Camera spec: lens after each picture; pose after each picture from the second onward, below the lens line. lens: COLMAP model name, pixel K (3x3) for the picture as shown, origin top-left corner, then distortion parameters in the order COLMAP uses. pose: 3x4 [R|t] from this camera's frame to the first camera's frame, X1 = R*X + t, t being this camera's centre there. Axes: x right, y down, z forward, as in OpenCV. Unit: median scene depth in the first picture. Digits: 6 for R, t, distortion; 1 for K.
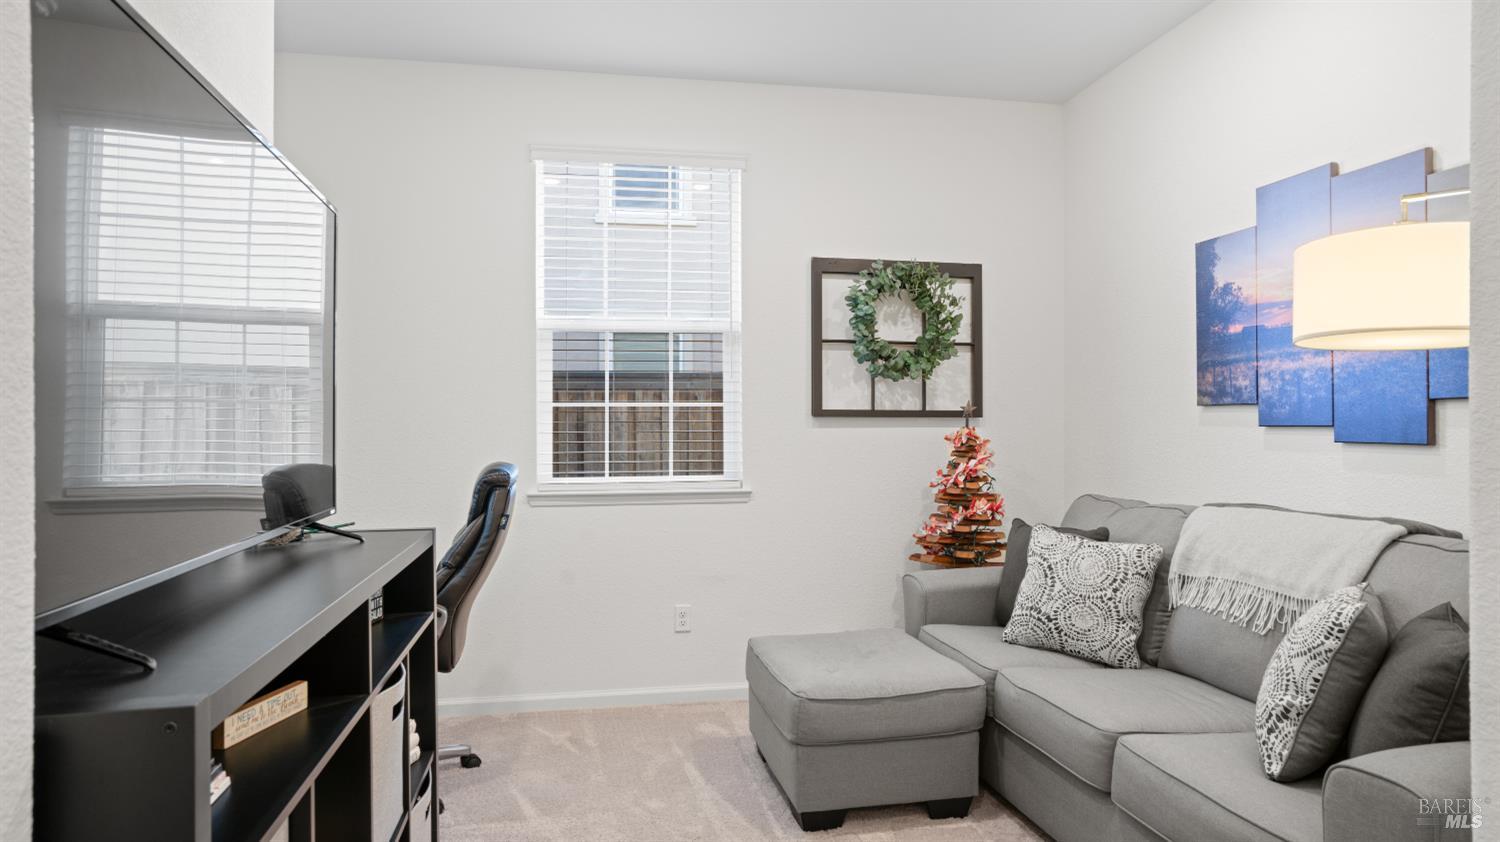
lens RADIAL K [[902.8, 0, 754.6], [0, 902.8, 426.5], [0, 0, 1]] dist [-0.024938, -0.000127]
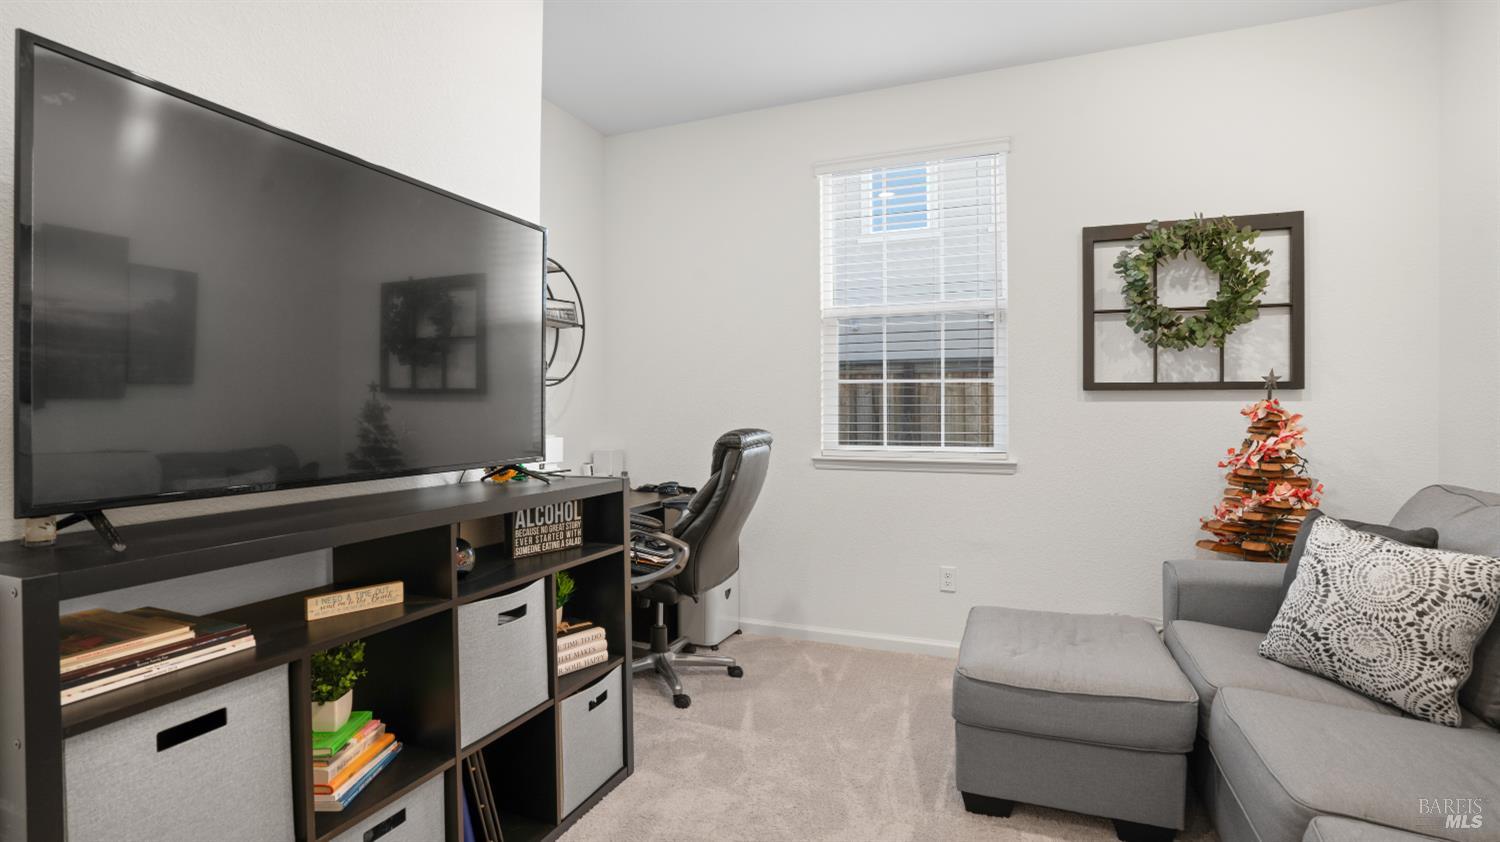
lens RADIAL K [[719.3, 0, 742.5], [0, 719.3, 407.8], [0, 0, 1]] dist [-0.033693, 0.009448]
pose [[0.831581, 0.000719, -0.555403, 0.209238], [-0.002125, 0.999996, -0.001887, 0.011601], [0.555400, 0.002749, 0.831579, 0.167126]]
